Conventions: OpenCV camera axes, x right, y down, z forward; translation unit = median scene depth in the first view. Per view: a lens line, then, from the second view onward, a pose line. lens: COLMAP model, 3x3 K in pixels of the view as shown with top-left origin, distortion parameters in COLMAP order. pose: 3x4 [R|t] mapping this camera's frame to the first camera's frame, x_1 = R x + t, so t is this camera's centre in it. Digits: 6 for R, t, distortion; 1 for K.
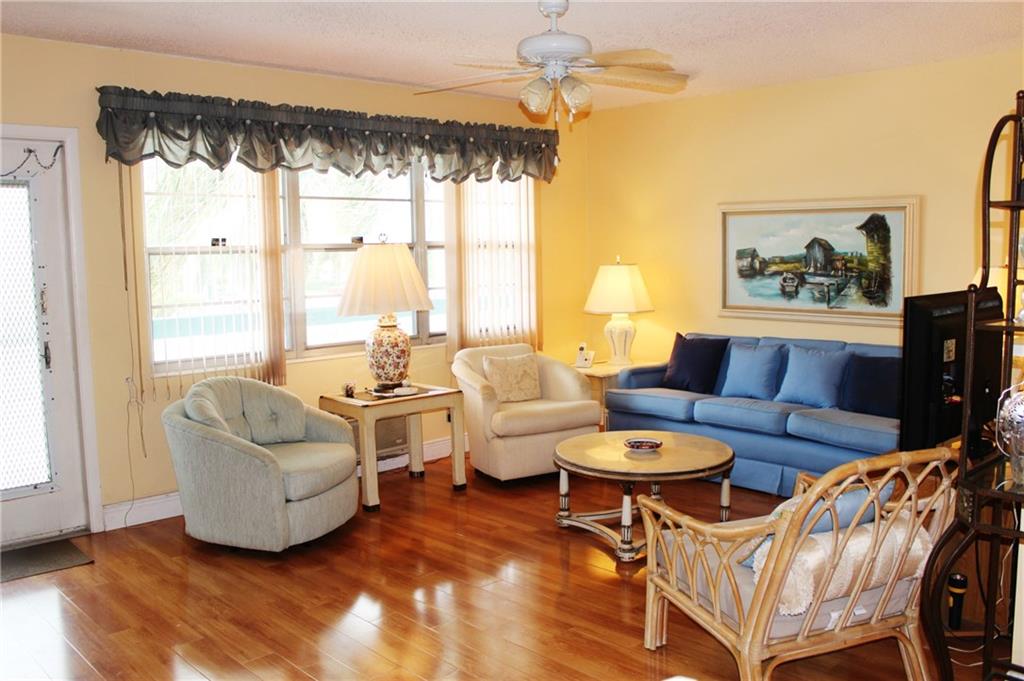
lens RADIAL K [[868.0, 0, 468.0], [0, 868.0, 338.7], [0, 0, 1]] dist [-0.132502, 0.080560]
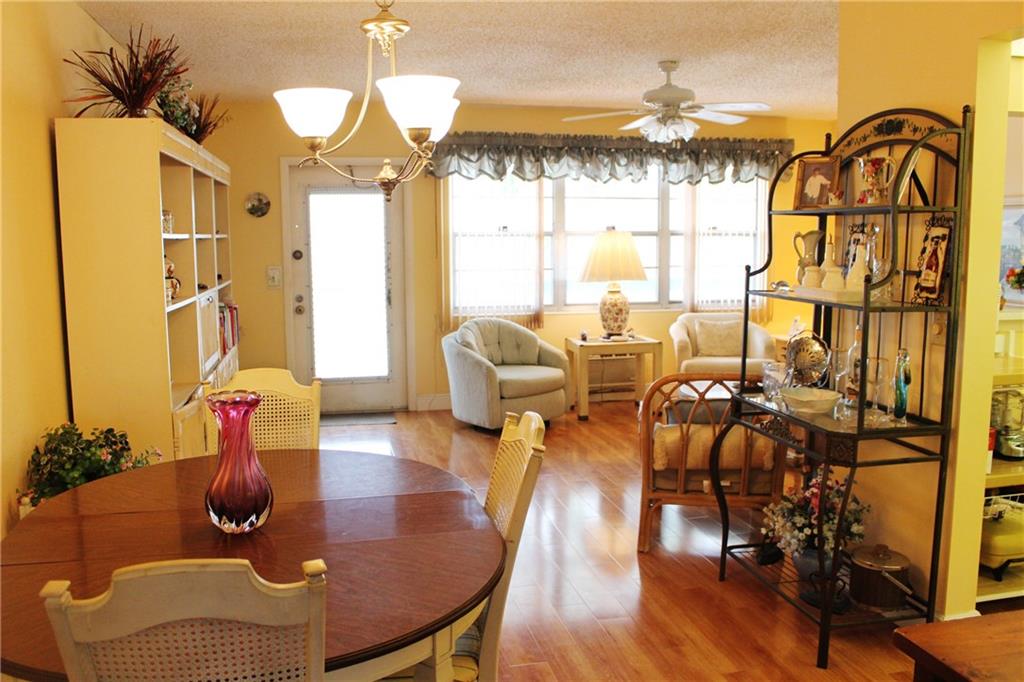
lens RADIAL K [[868.0, 0, 514.4], [0, 868.0, 346.7], [0, 0, 1]] dist [-0.132502, 0.080560]
pose [[0.863363, 0.075640, -0.498881, 0.447209], [-0.060986, 0.997095, 0.045636, 0.019372], [0.500884, -0.008976, 0.865468, -0.262276]]
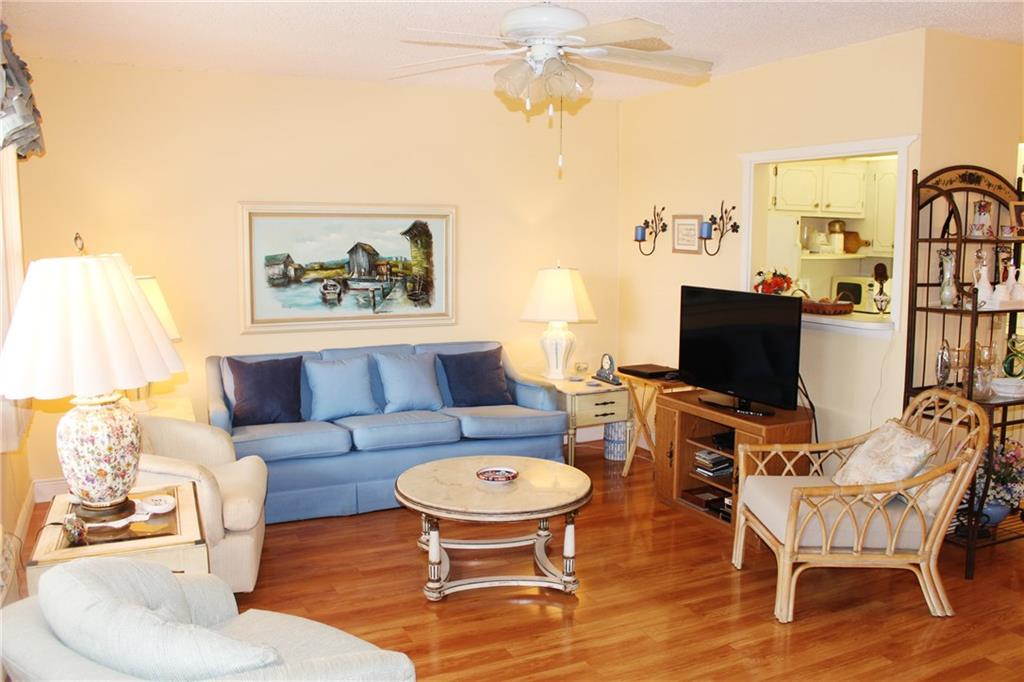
lens RADIAL K [[868.0, 0, 511.8], [0, 868.0, 341.7], [0, 0, 1]] dist [-0.132502, 0.080560]
pose [[0.290473, -0.101811, 0.951451, -0.513197], [0.090287, 0.992804, 0.078672, -0.069595], [-0.952614, 0.063051, 0.297575, 0.556768]]
